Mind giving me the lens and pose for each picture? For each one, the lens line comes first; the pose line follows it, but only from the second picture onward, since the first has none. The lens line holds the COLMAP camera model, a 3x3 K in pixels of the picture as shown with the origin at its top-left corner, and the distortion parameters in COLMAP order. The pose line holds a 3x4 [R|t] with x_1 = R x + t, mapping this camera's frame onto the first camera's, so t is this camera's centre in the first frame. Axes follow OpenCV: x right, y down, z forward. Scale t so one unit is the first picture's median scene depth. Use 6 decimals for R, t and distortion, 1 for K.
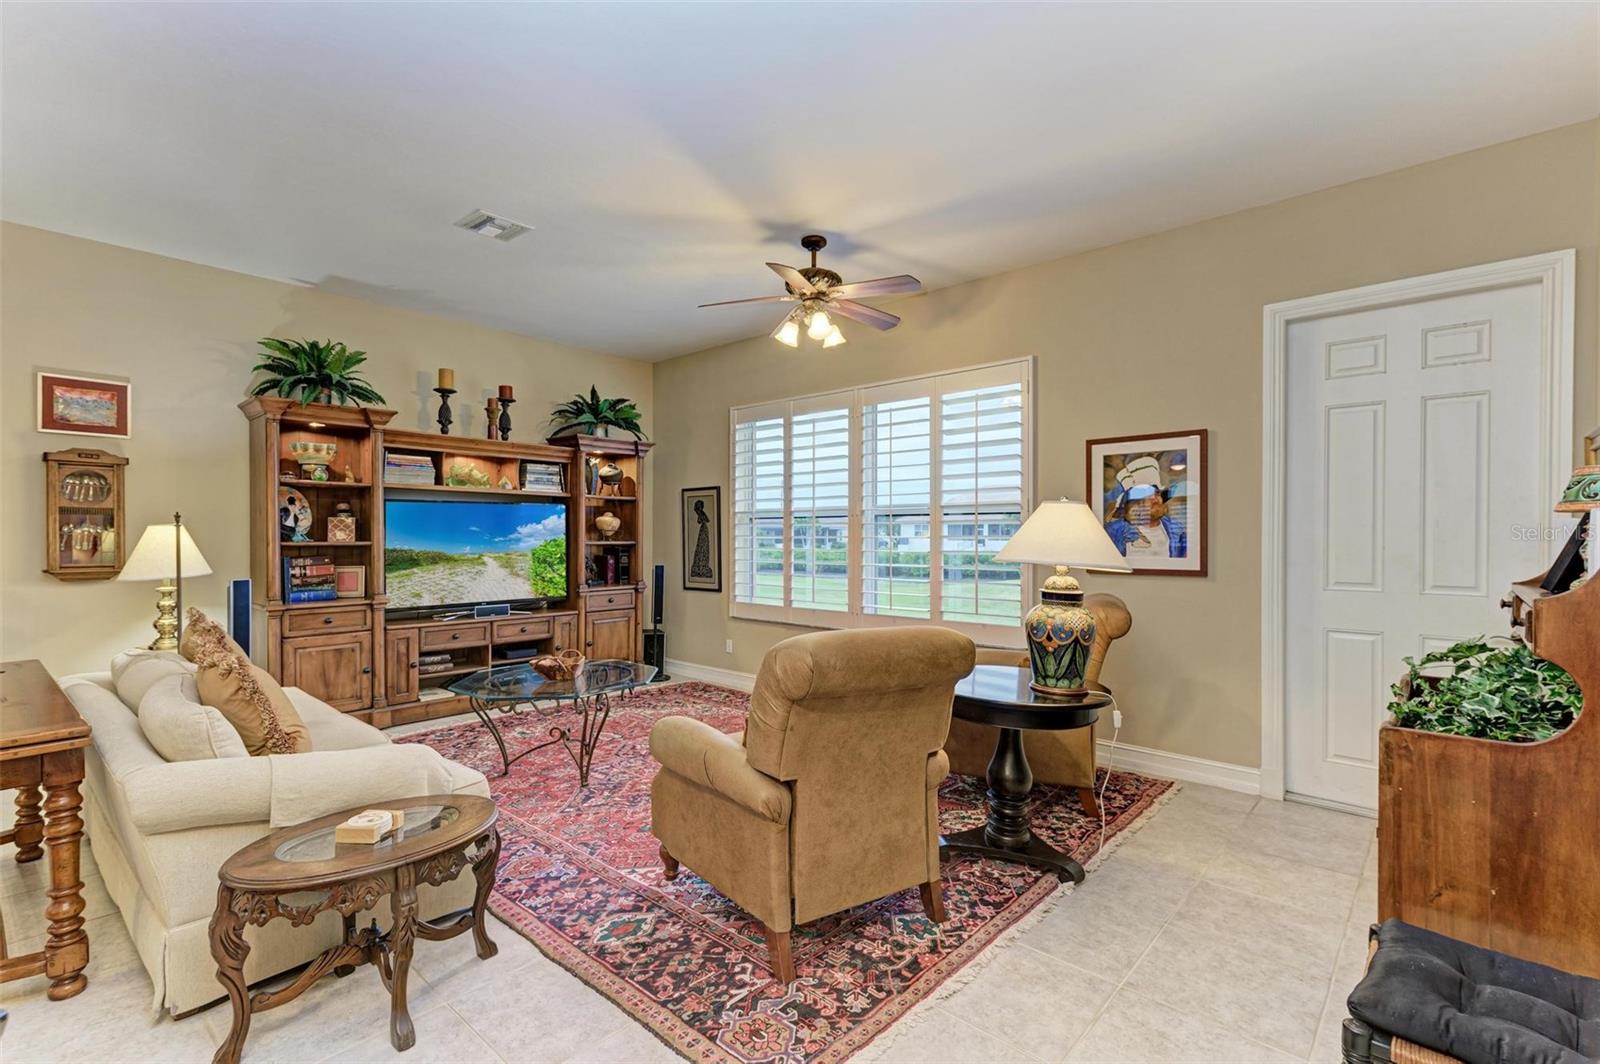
lens RADIAL K [[723.1, 0, 800.3], [0, 723.1, 541.2], [0, 0, 1]] dist [0.001629, 0.000268]
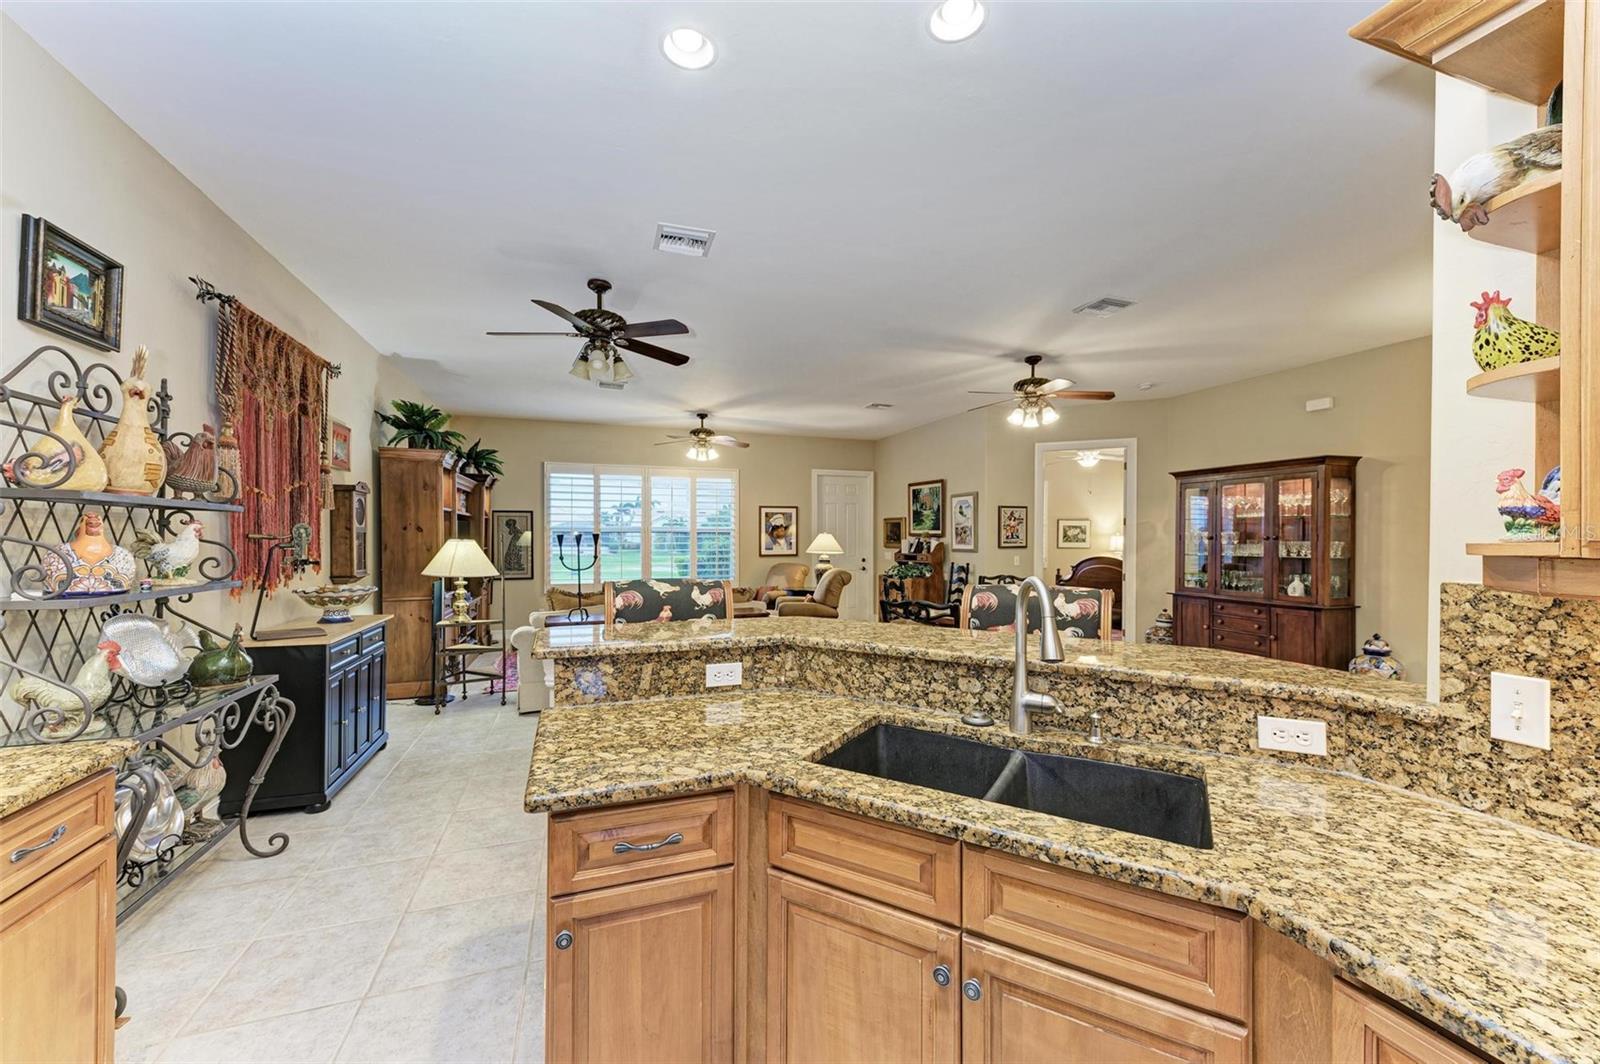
lens RADIAL K [[625.6, 0, 800.0], [0, 625.6, 532.0], [0, 0, 1]] dist [0.001123, 0.000041]
pose [[0.480324, 0.006391, 0.877068, -1.327980], [0.004933, 0.999938, -0.009988, -0.018697], [-0.877077, 0.009124, 0.480263, -0.192525]]
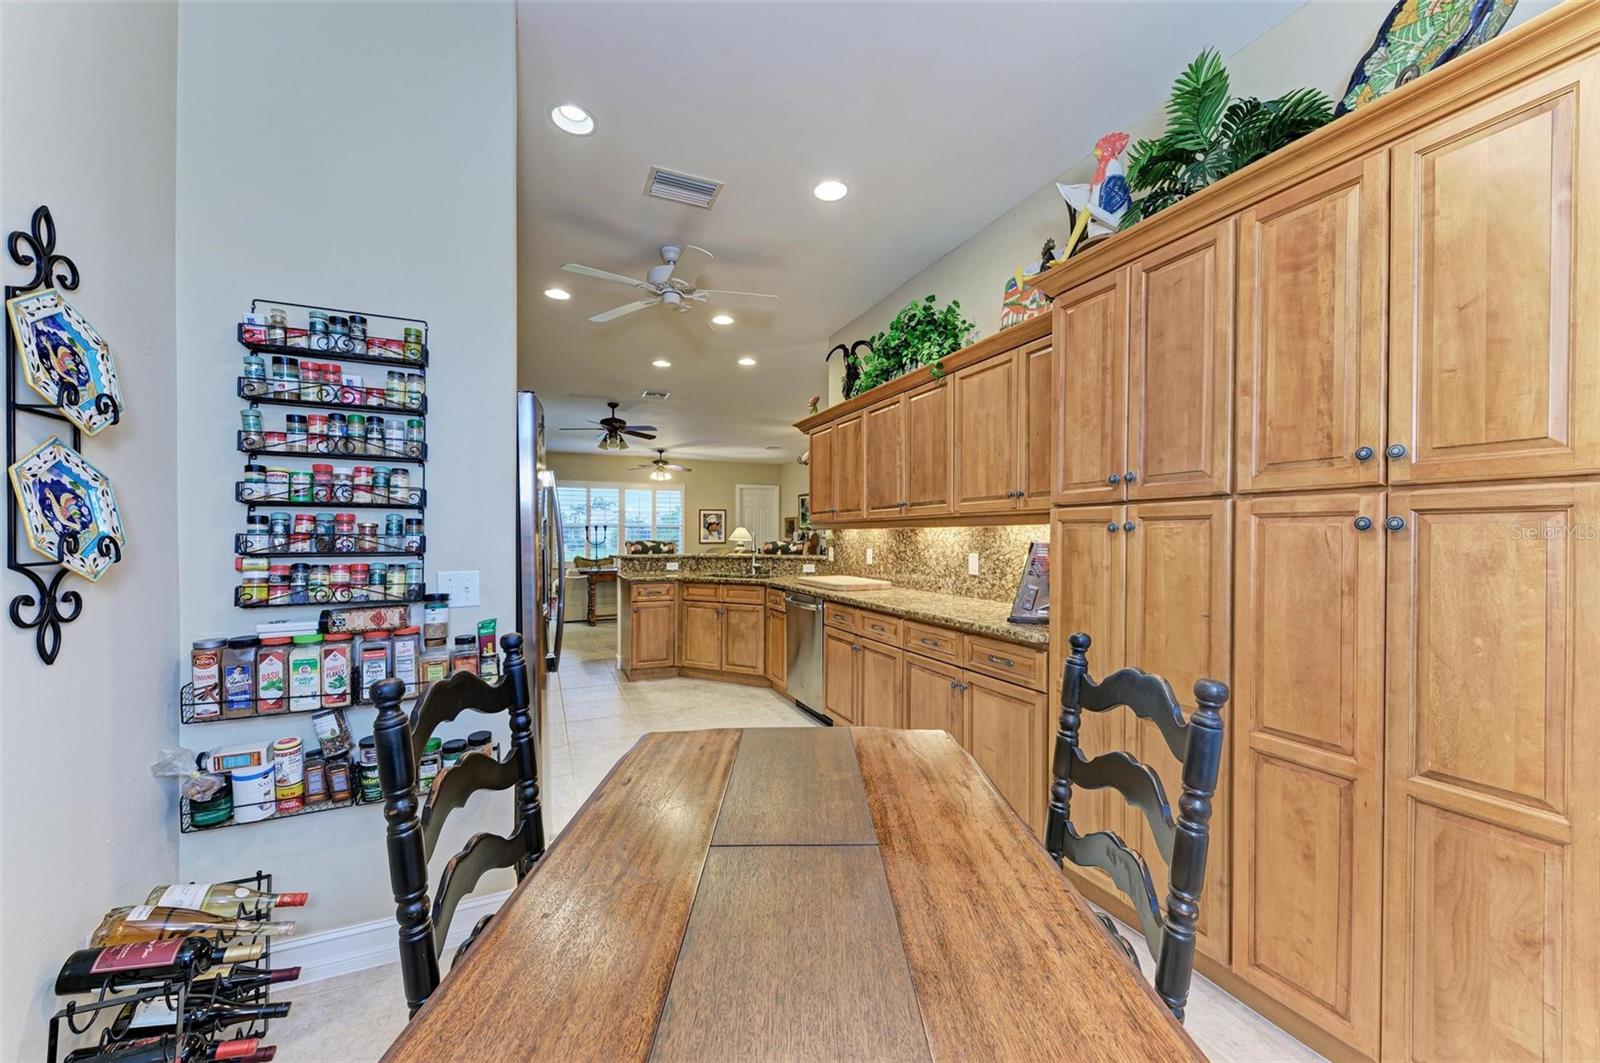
lens RADIAL K [[608.2, 0, 800.0], [0, 608.2, 531.5], [0, 0, 1]] dist [0.000208, -0.000018]
pose [[0.410572, 0.006497, 0.911805, -2.045622], [0.006433, 0.999929, -0.010021, 0.013425], [-0.911806, 0.009980, 0.410501, -0.719704]]
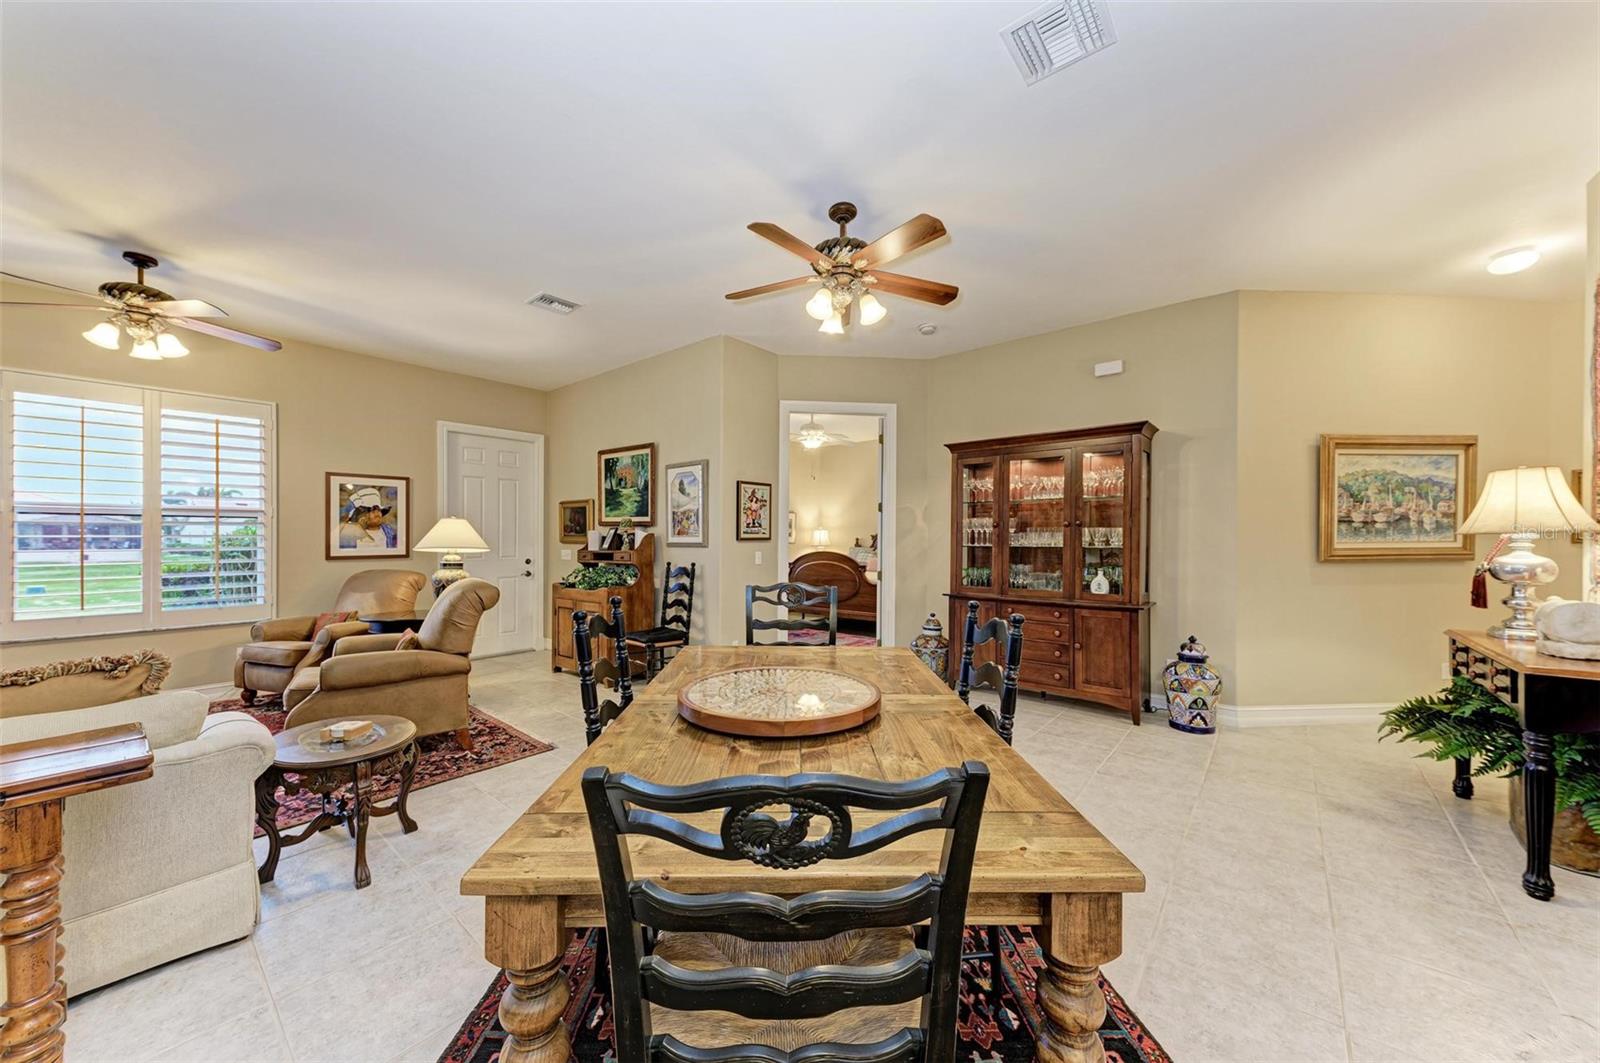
lens RADIAL K [[572.9, 0, 799.0], [0, 572.9, 534.3], [0, 0, 1]] dist [0.015331, -0.000110]
pose [[-0.035310, 0.004345, 0.999367, -0.737033], [0.006939, 0.999968, -0.004102, 0.002201], [-0.999352, 0.006790, -0.035339, 0.048021]]
